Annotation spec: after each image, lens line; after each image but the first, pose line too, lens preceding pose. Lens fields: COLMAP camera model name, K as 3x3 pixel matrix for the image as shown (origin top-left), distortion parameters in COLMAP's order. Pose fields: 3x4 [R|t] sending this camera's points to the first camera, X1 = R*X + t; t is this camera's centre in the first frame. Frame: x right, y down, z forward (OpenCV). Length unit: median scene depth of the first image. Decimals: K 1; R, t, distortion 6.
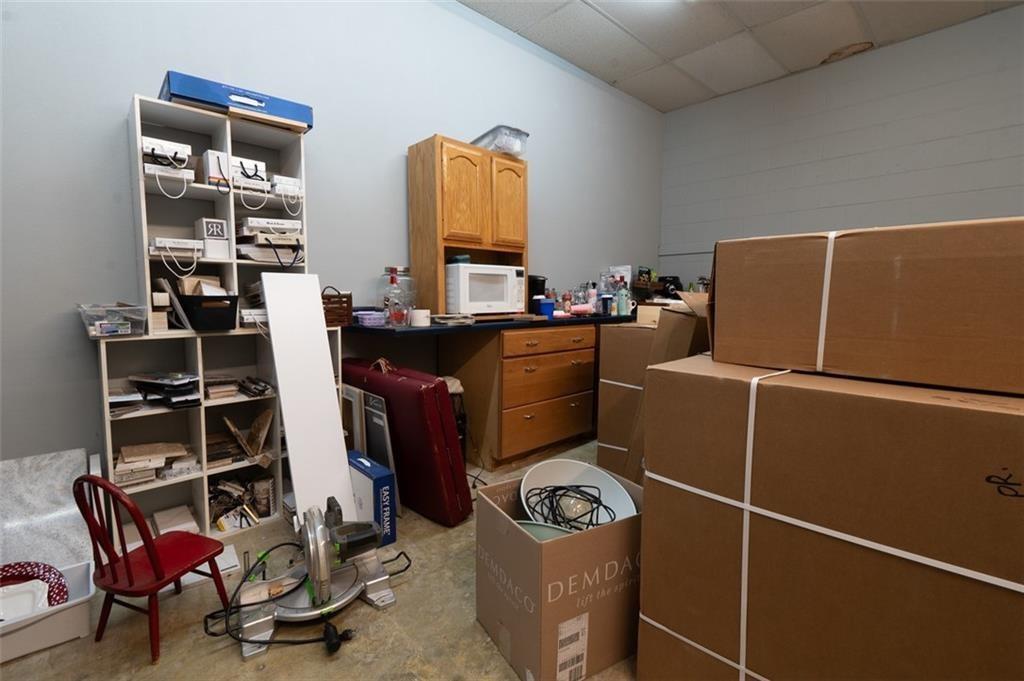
lens RADIAL K [[456.9, 0, 502.9], [0, 456.9, 335.0], [0, 0, 1]] dist [0.005057, 0.000049]
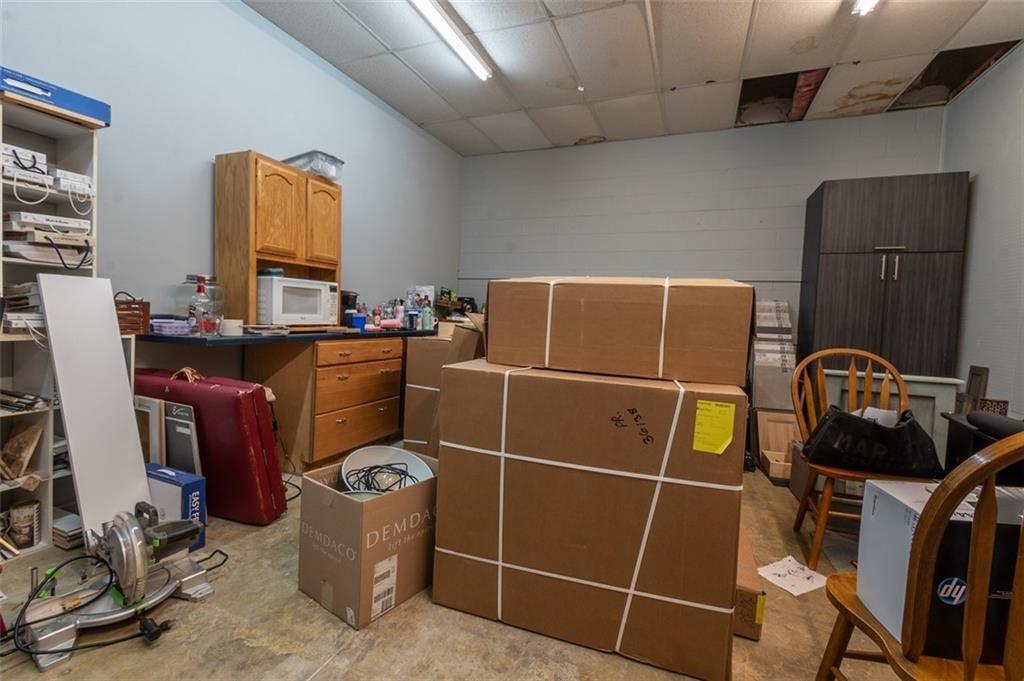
lens RADIAL K [[456.9, 0, 502.9], [0, 456.9, 335.0], [0, 0, 1]] dist [0.005057, 0.000049]
pose [[0.912564, 0.018929, 0.408495, -0.050399], [-0.006060, 0.999444, -0.032774, 0.010100], [-0.408889, 0.027433, 0.912172, -0.200777]]
